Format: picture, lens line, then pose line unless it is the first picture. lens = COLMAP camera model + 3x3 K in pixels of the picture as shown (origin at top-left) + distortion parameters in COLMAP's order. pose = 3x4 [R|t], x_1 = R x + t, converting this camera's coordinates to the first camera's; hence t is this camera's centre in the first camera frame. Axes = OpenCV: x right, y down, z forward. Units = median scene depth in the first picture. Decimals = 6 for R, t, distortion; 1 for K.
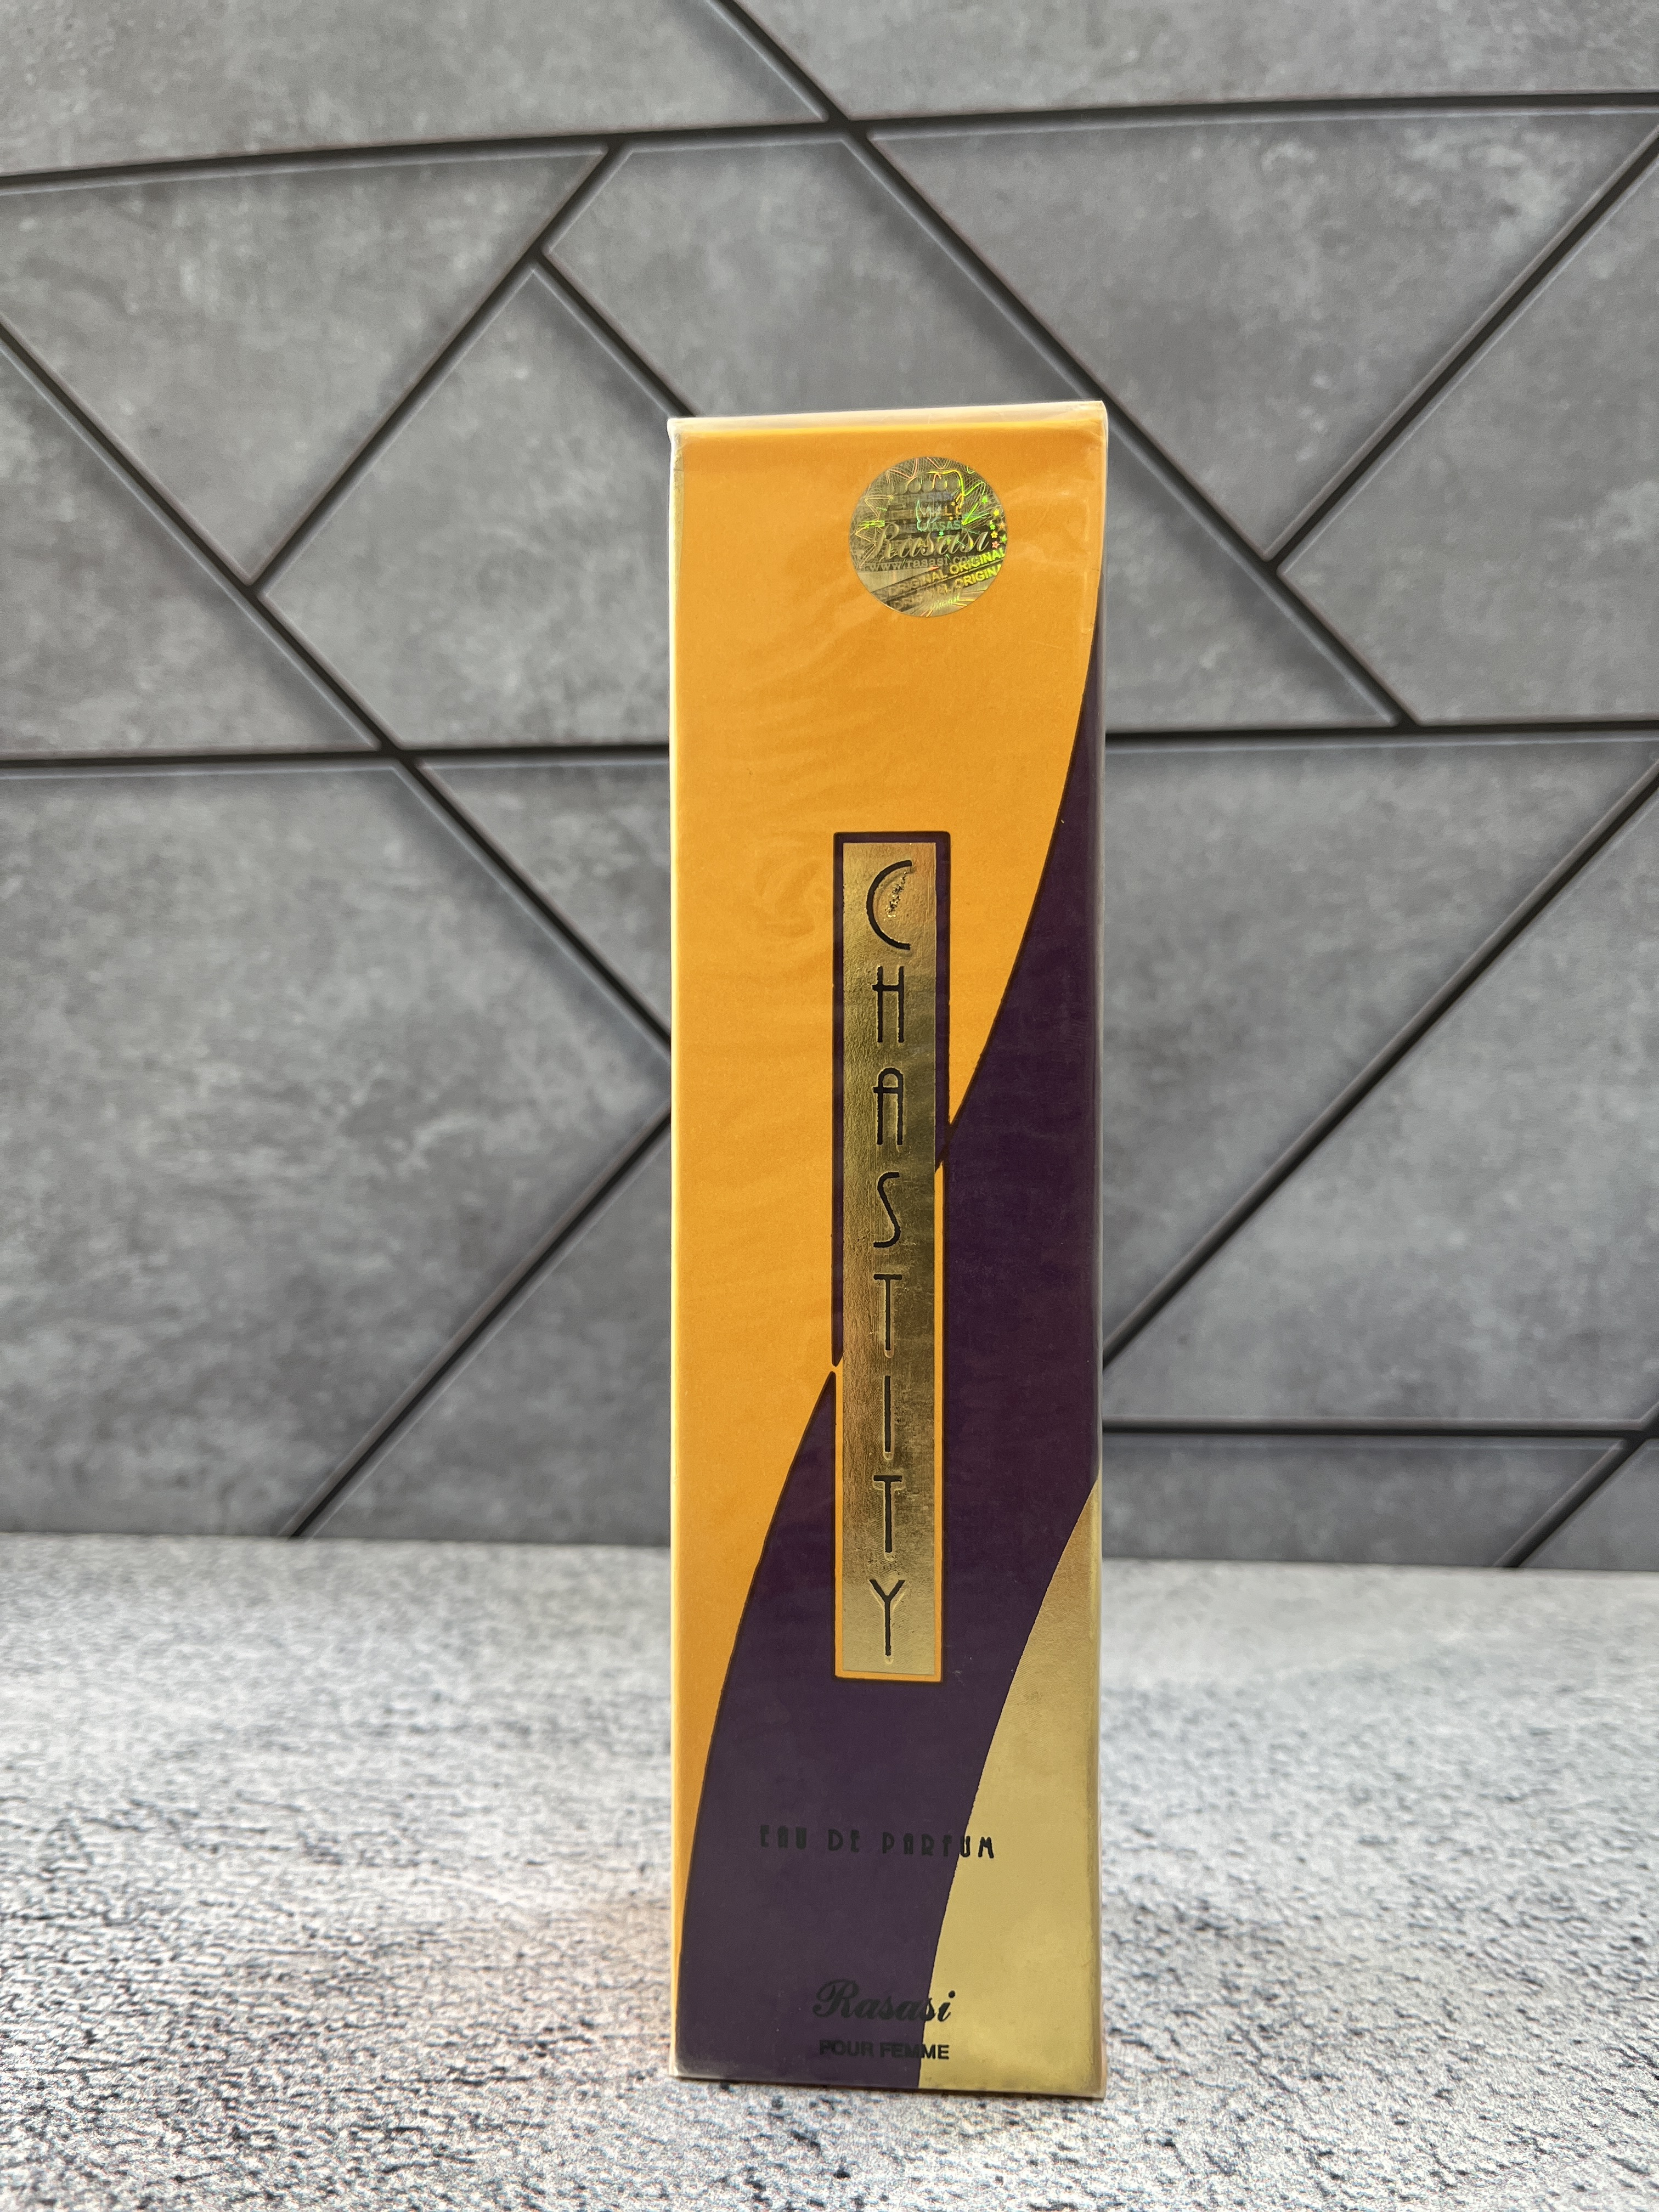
lens RADIAL K [[1717.5, 0, 830.4], [0, 1717.5, 1100.6], [0, 0, 1]] dist [0.051869, -0.115110]
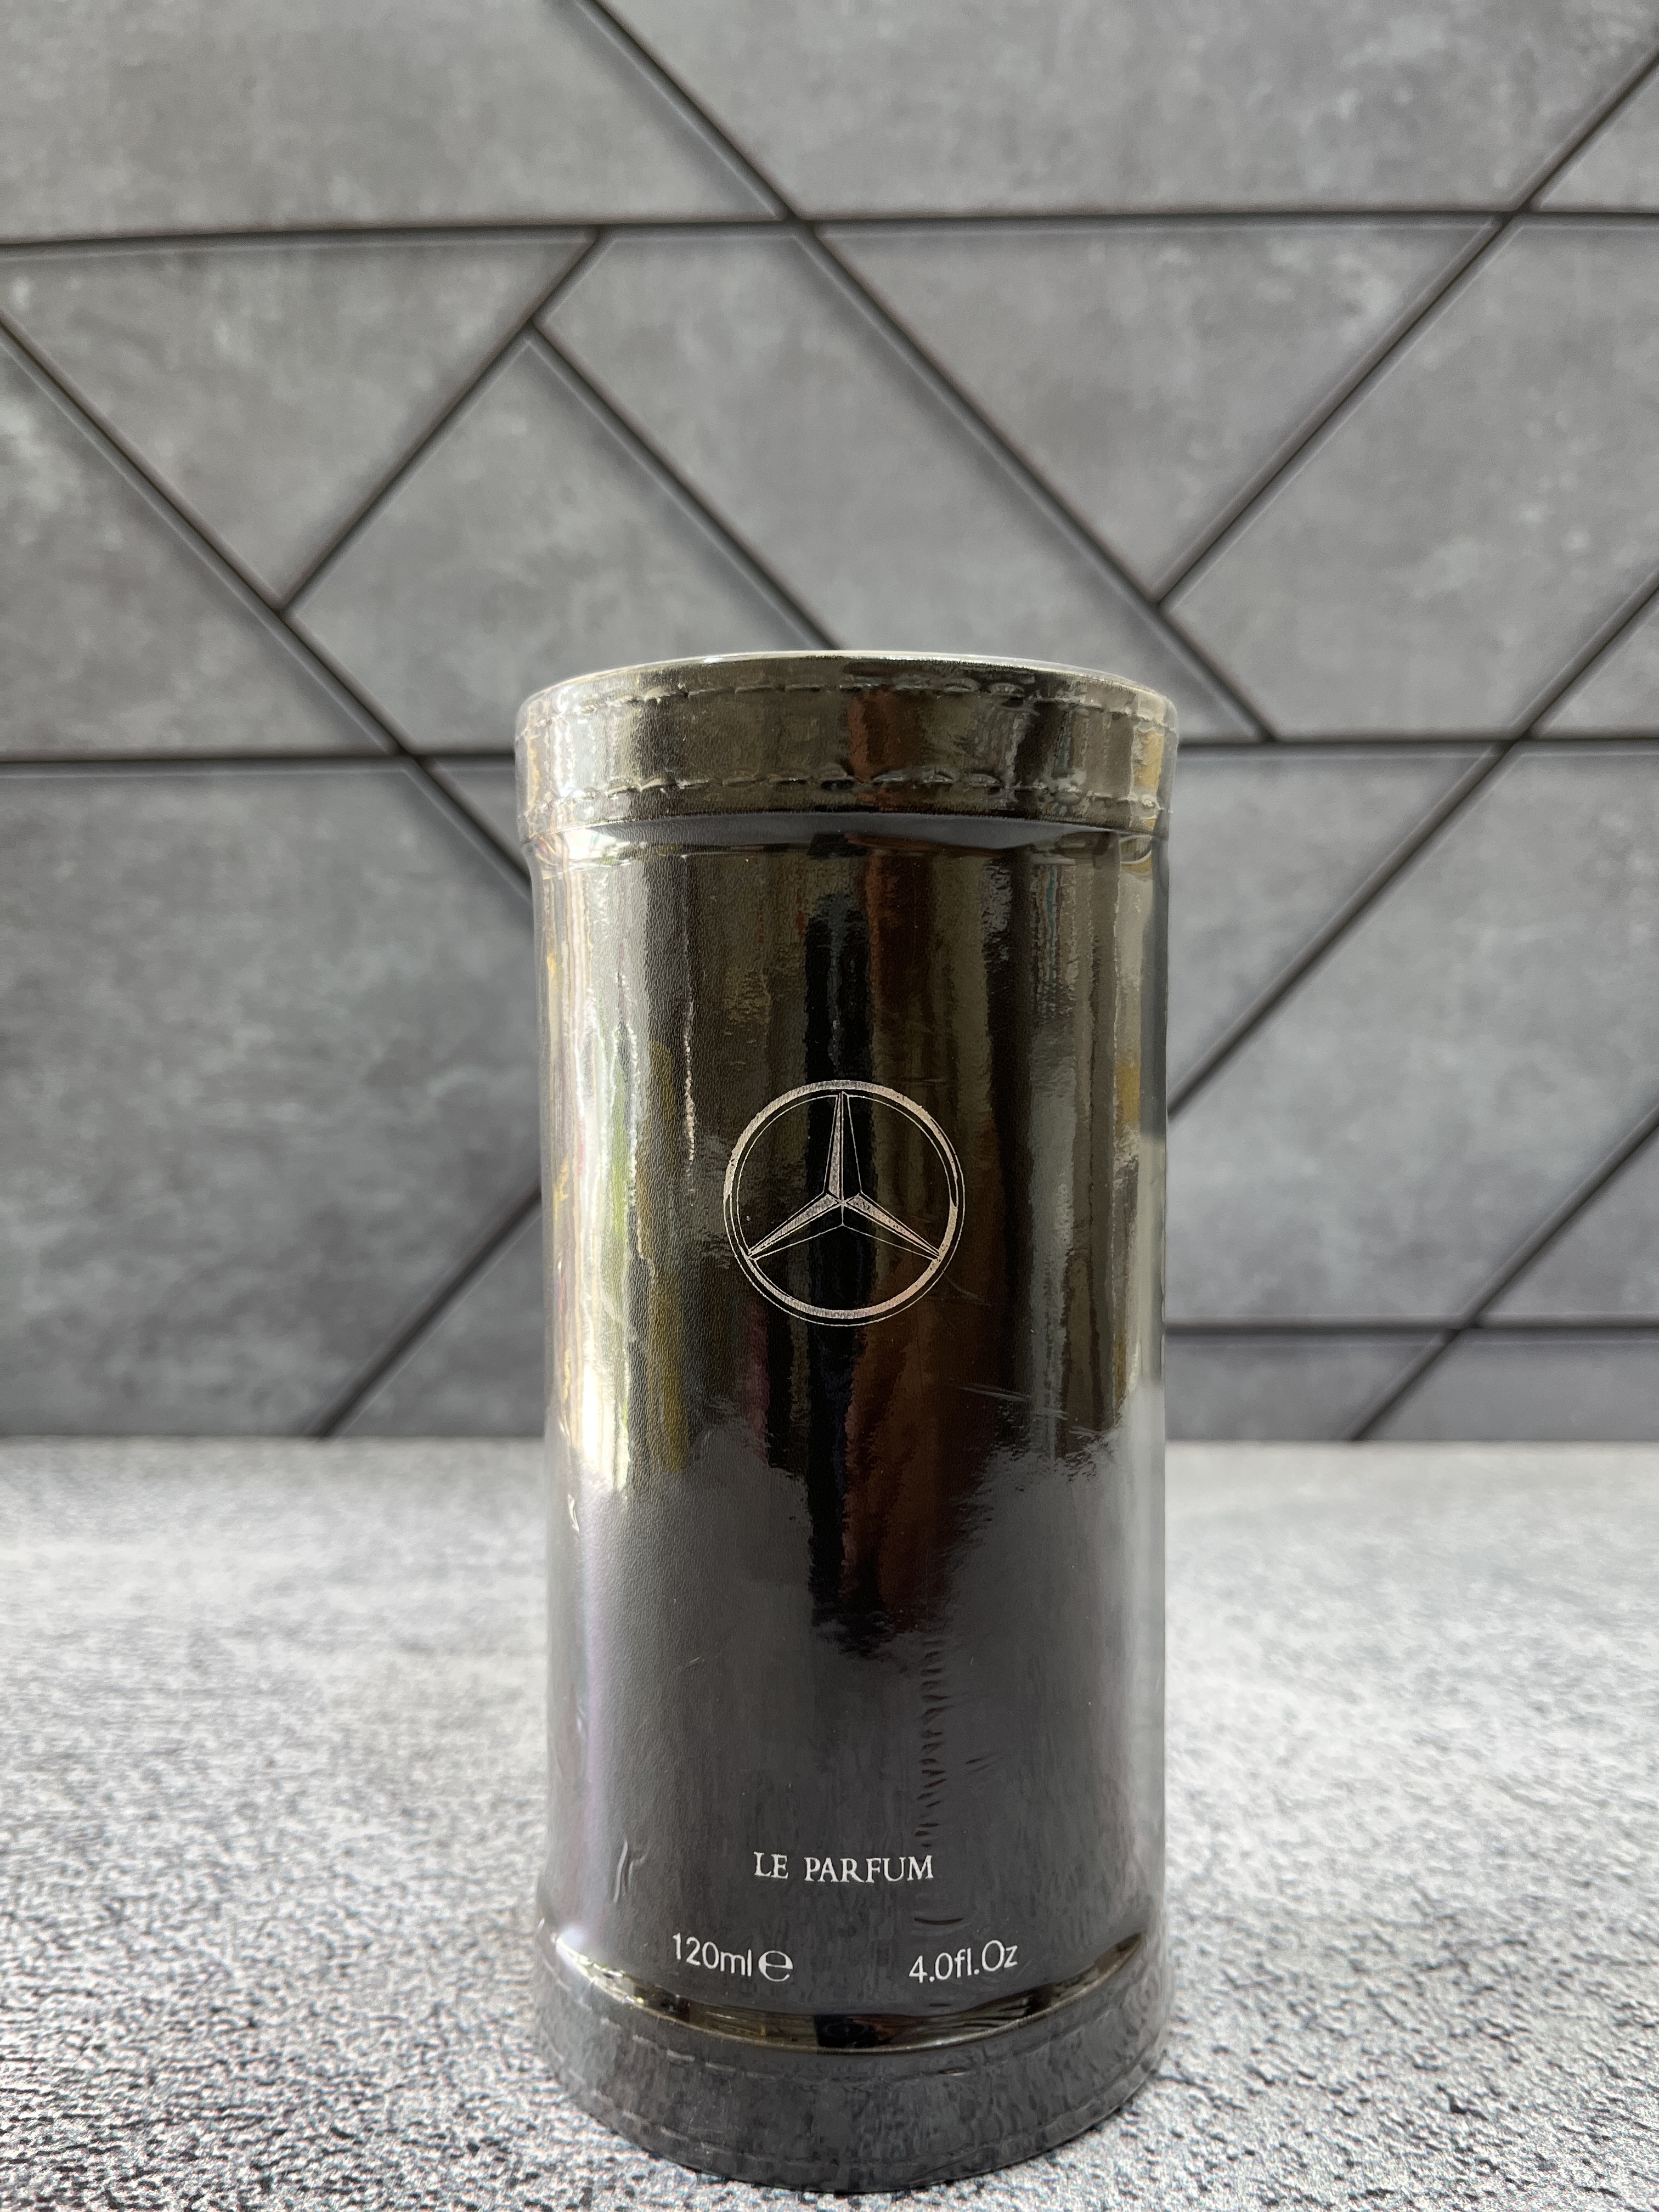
lens RADIAL K [[1717.5, 0, 833.7], [0, 1717.5, 1105.0], [0, 0, 1]] dist [0.051869, -0.115110]
pose [[0.997898, -0.005792, 0.064540, -0.046509], [0.004591, 0.999814, 0.018742, 0.012404], [-0.064636, -0.018406, 0.997739, -0.180677]]
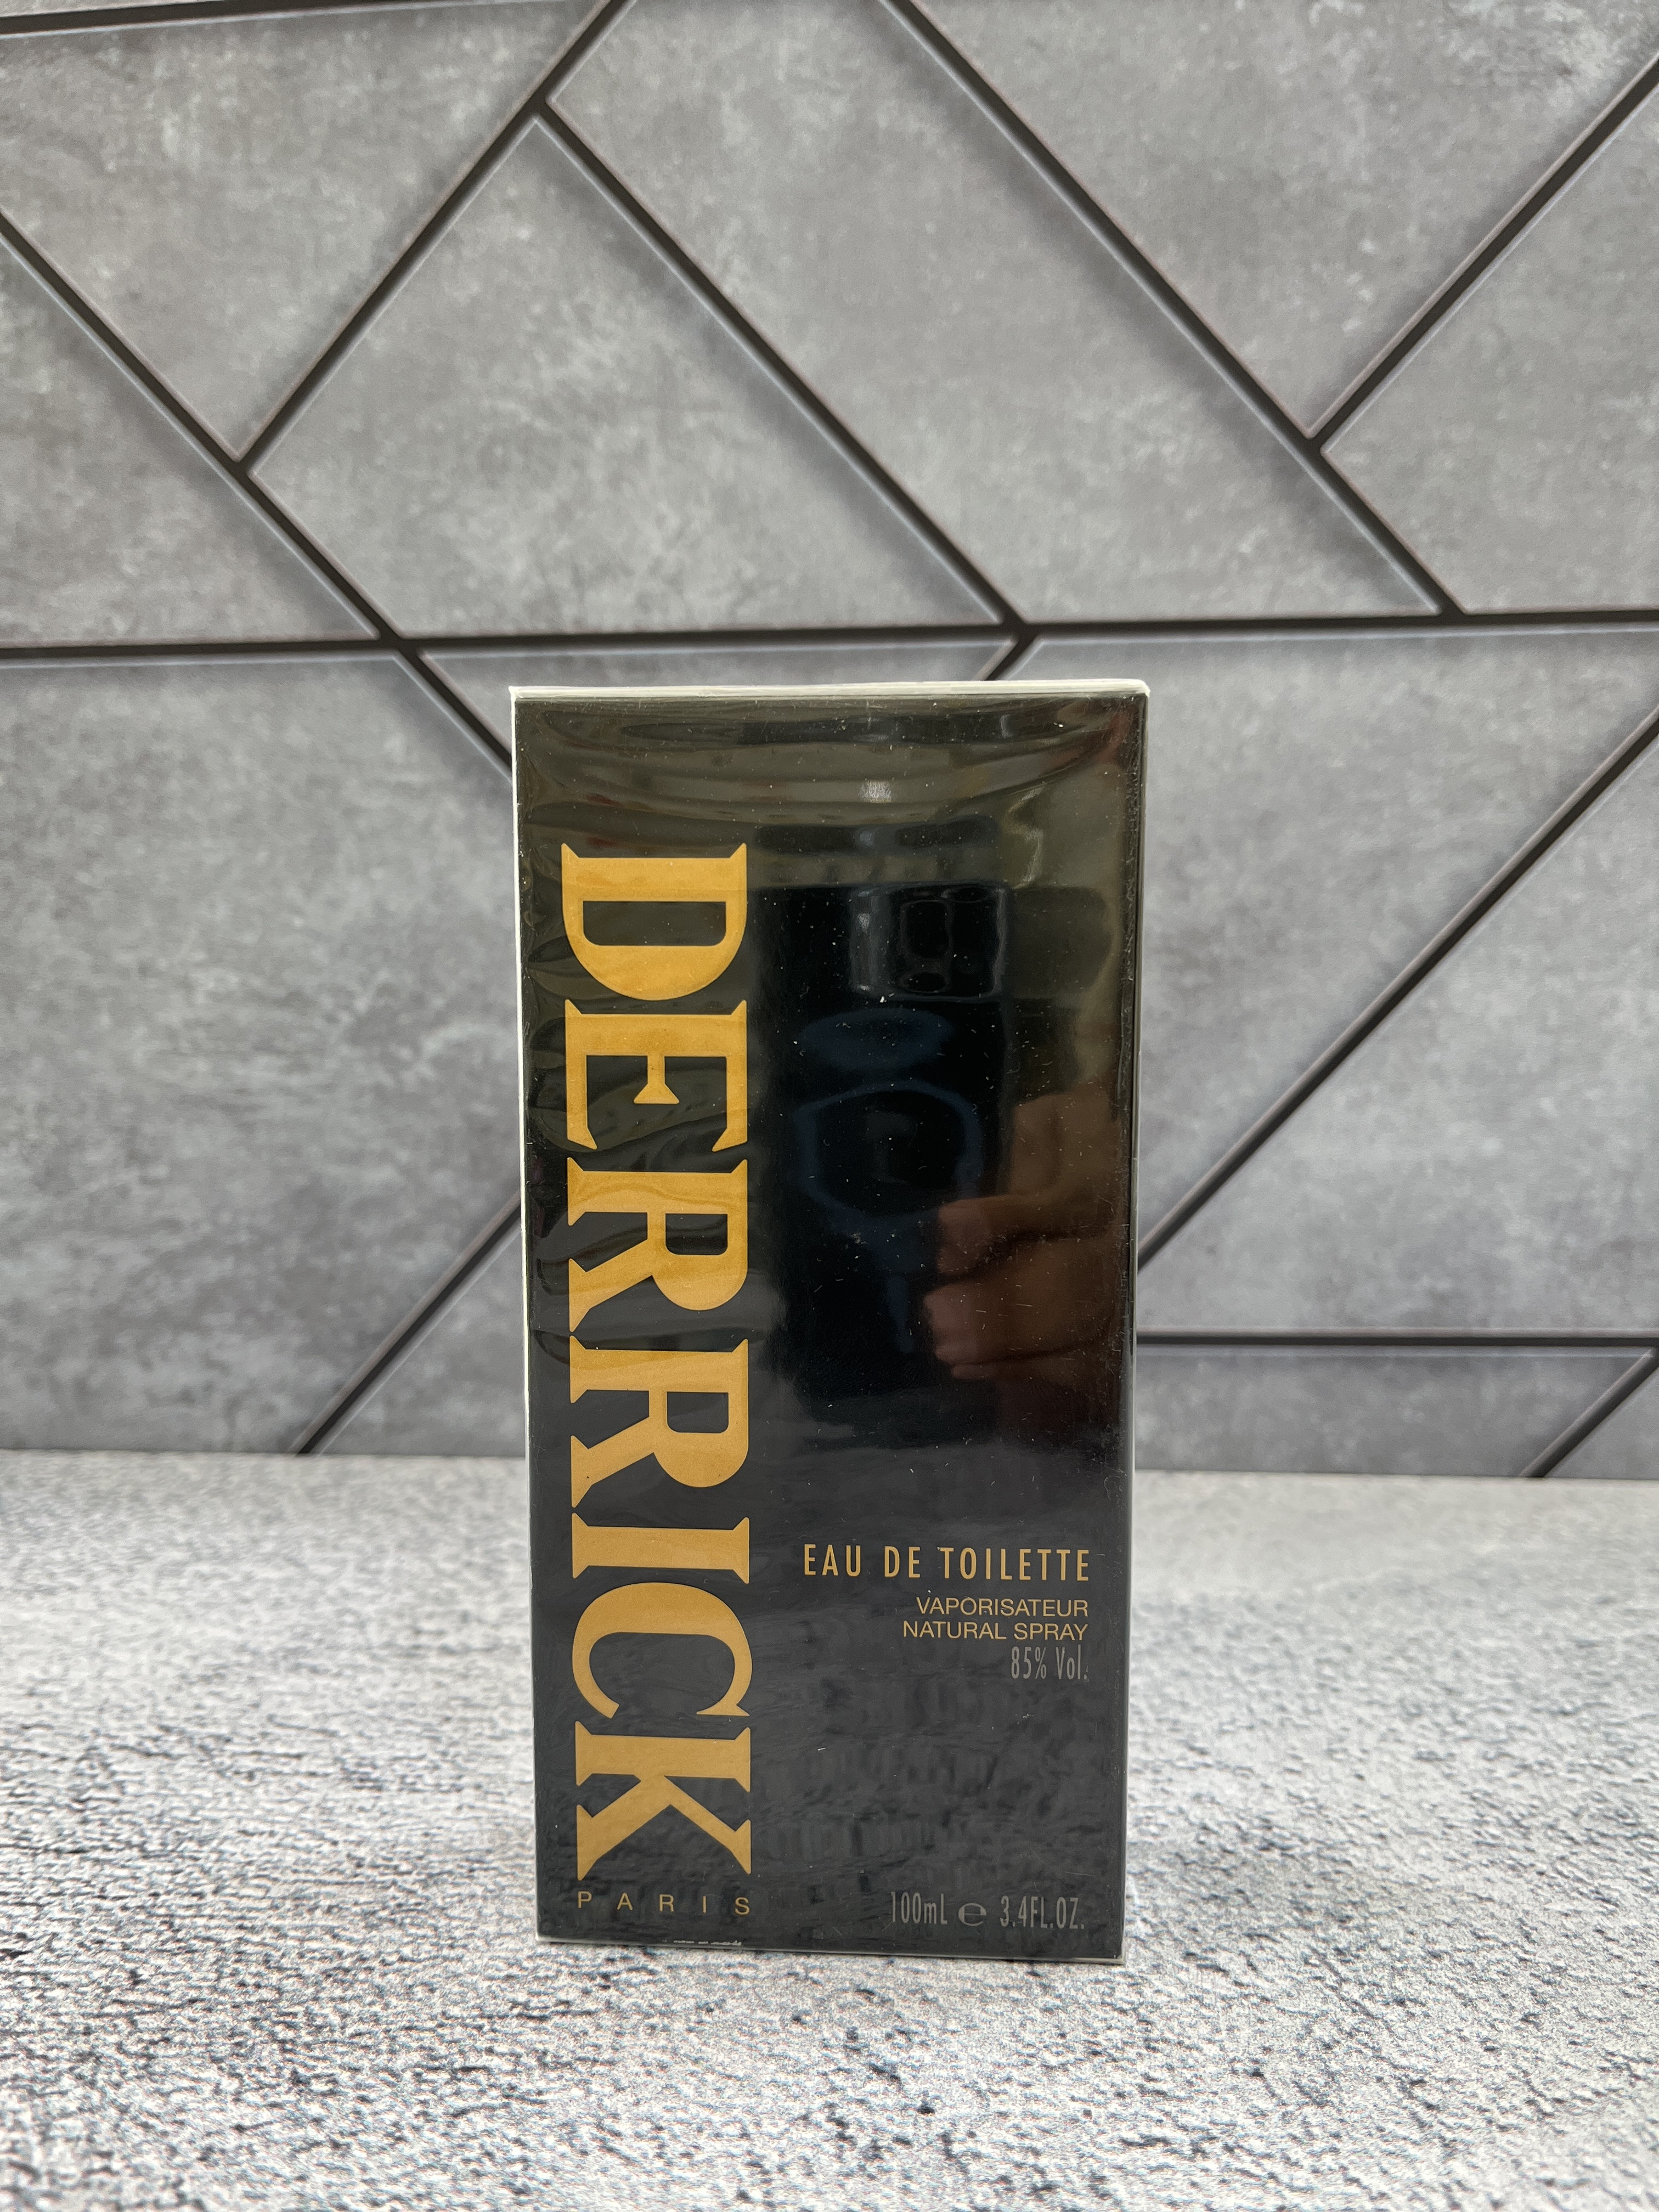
lens RADIAL K [[1717.5, 0, 829.5], [0, 1717.5, 1107.0], [0, 0, 1]] dist [0.051869, -0.115110]
pose [[0.999858, -0.002919, 0.016604, -0.029807], [0.001949, 0.998305, 0.058172, 0.000152], [-0.016745, -0.058131, 0.998169, 0.028608]]
